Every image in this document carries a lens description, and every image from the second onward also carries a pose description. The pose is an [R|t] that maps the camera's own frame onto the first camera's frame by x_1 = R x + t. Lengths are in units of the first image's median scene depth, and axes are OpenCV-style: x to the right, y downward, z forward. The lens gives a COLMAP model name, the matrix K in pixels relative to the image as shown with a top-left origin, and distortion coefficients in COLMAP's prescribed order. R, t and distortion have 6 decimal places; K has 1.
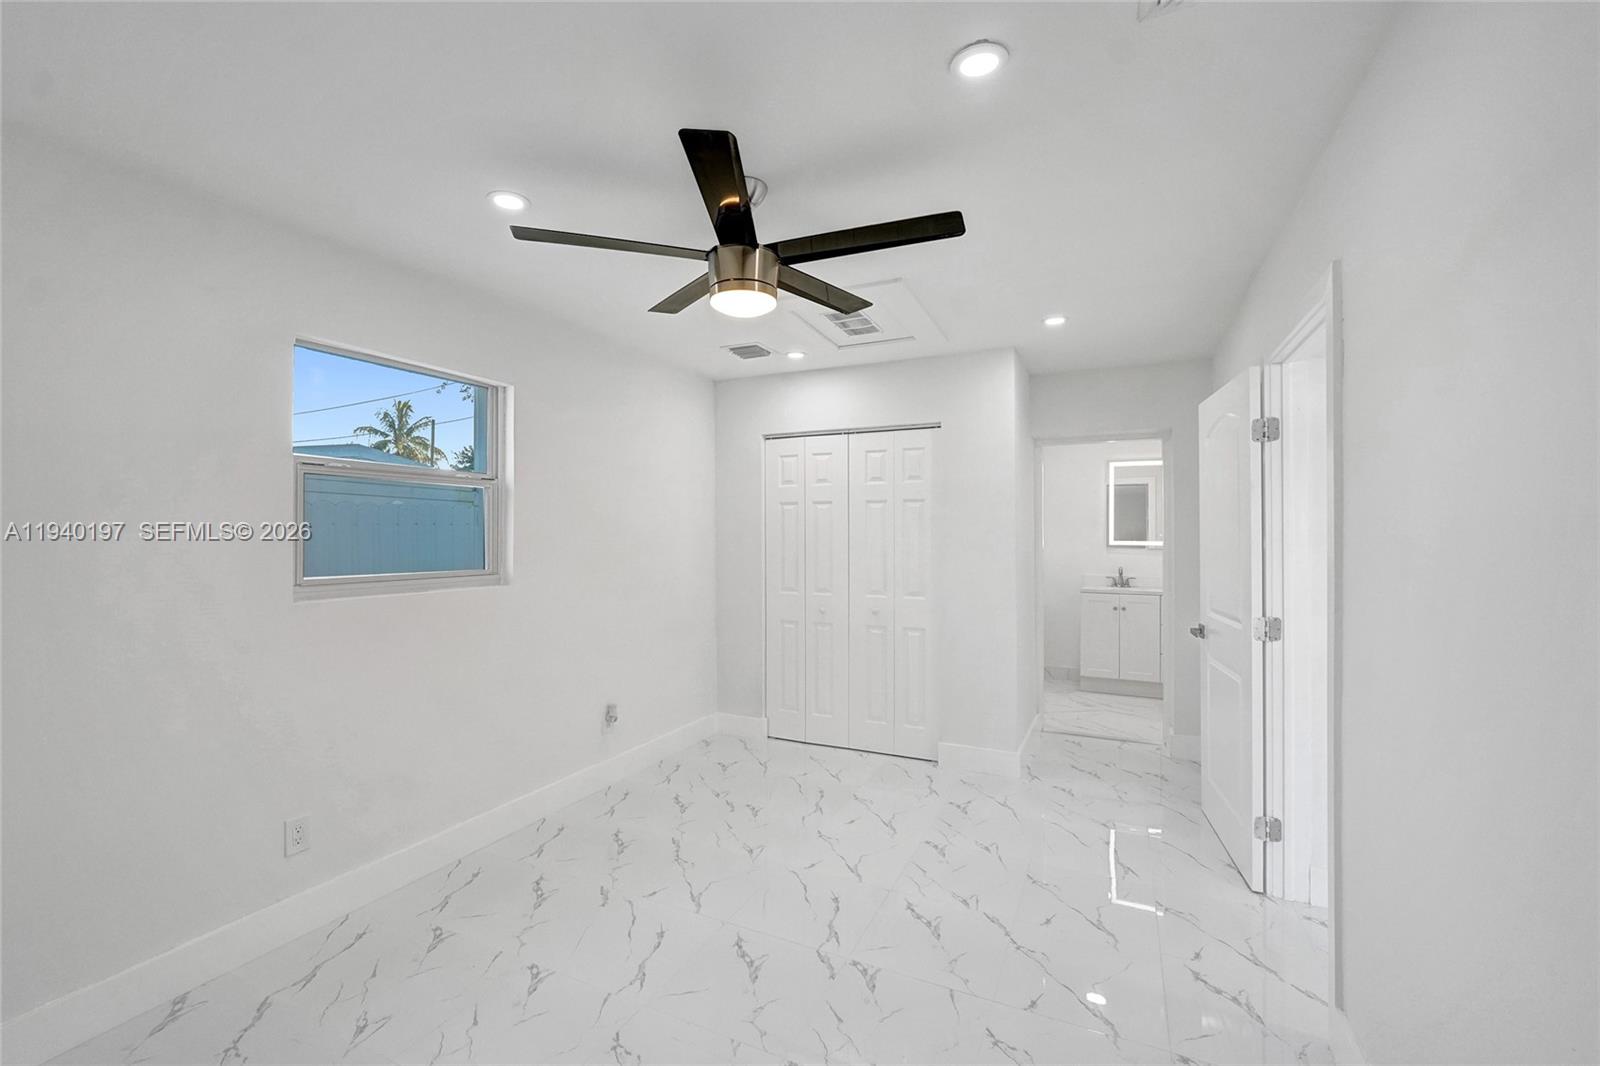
lens RADIAL K [[677.5, 0, 792.8], [0, 677.5, 527.6], [0, 0, 1]] dist [-0.000936, 0.000074]
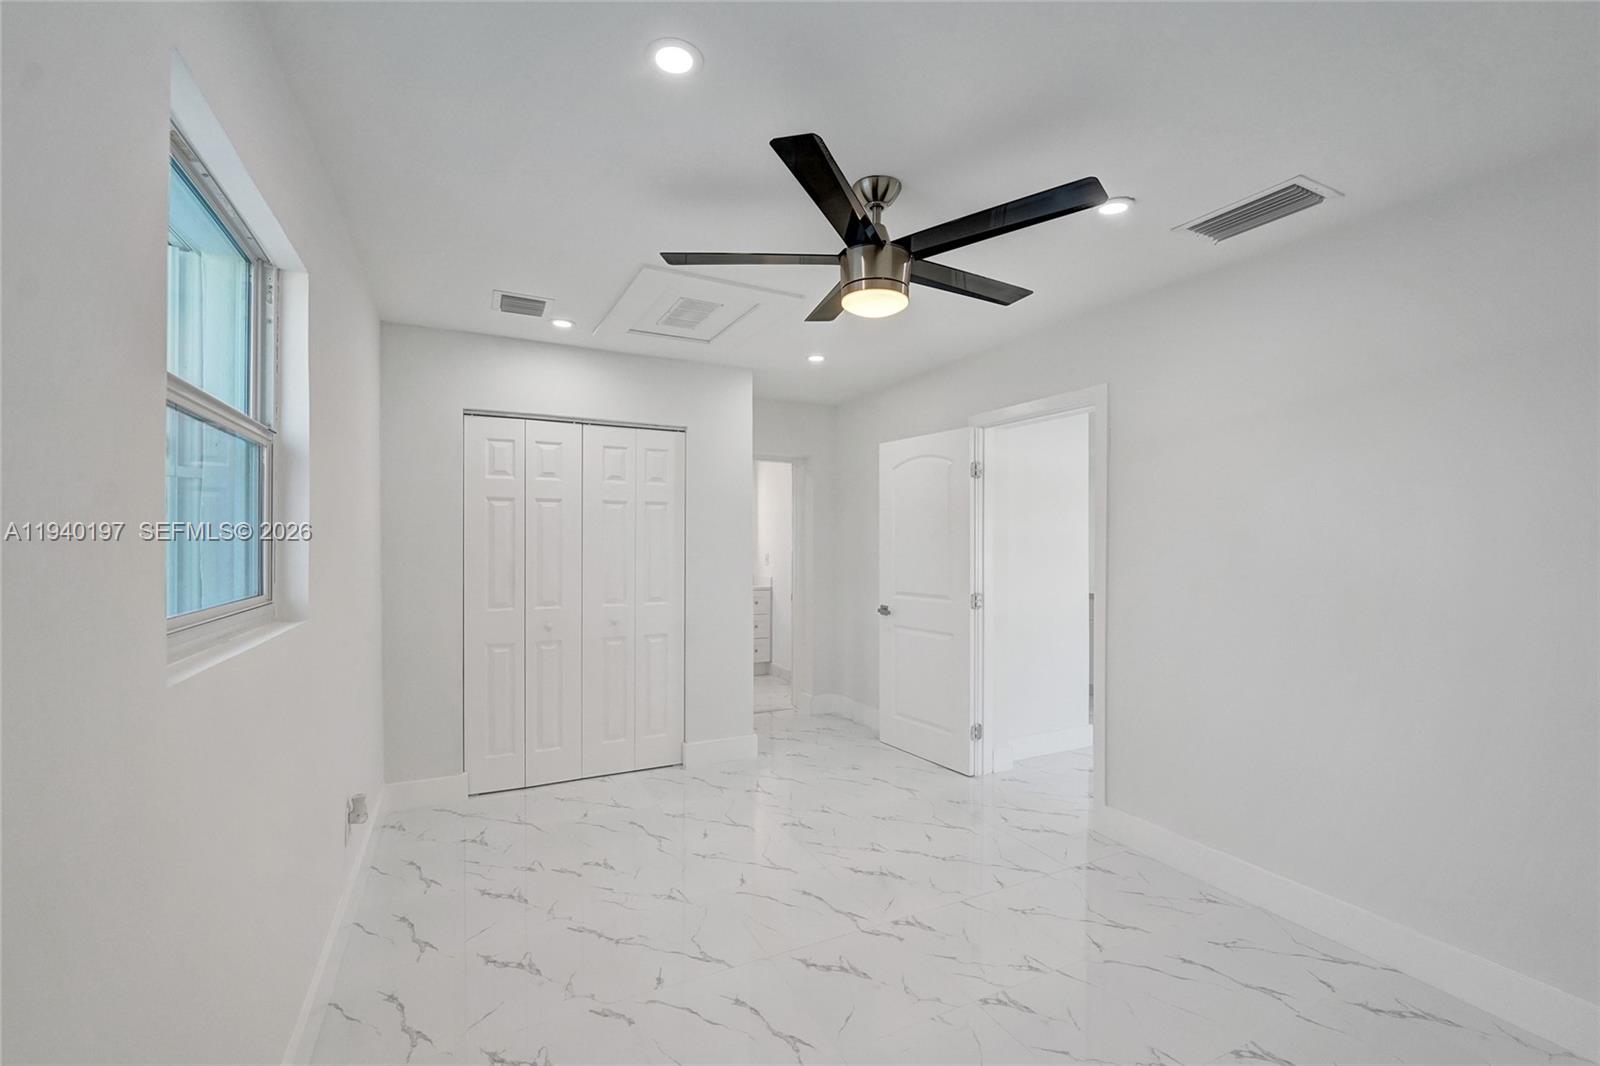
lens RADIAL K [[677.7, 0, 807.3], [0, 677.7, 542.9], [0, 0, 1]] dist [-0.011731, 0.000111]
pose [[0.605066, 0.001605, 0.796174, -0.451310], [-0.010972, 0.999920, 0.006323, 0.008106], [-0.796100, -0.012561, 0.605035, 0.234326]]
